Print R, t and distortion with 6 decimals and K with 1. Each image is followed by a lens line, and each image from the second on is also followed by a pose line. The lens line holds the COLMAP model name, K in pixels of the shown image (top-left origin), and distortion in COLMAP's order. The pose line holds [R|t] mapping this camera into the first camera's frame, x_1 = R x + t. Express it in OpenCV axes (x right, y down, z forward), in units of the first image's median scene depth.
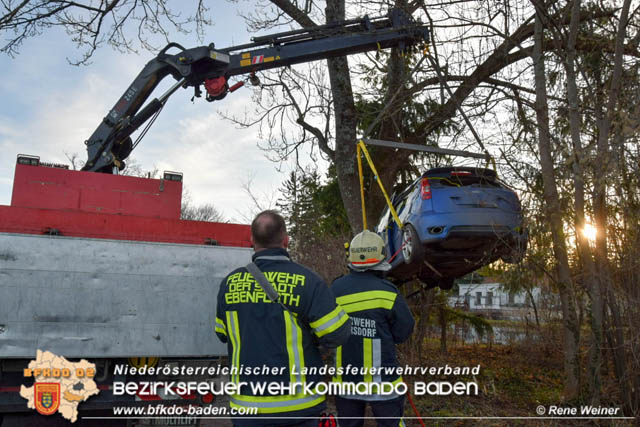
lens RADIAL K [[497.8, 0, 320.0], [0, 497.8, 213.5], [0, 0, 1]] dist [-0.057351, -0.000676]
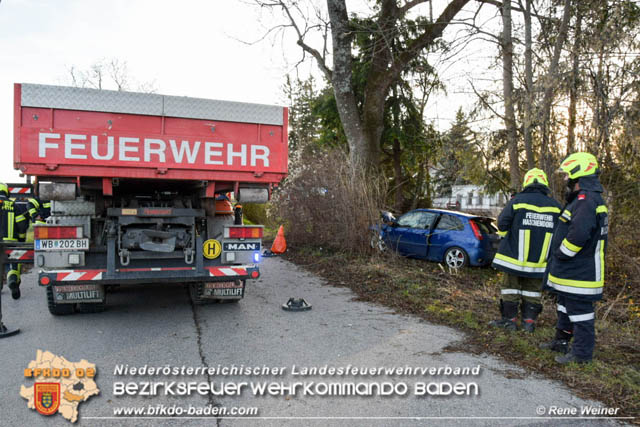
lens RADIAL K [[497.8, 0, 320.0], [0, 497.8, 213.5], [0, 0, 1]] dist [-0.057351, -0.000676]
pose [[0.999876, -0.014729, 0.005628, -0.006663], [0.013347, 0.980665, 0.195238, -0.025240], [-0.008394, -0.195139, 0.980740, -0.118850]]
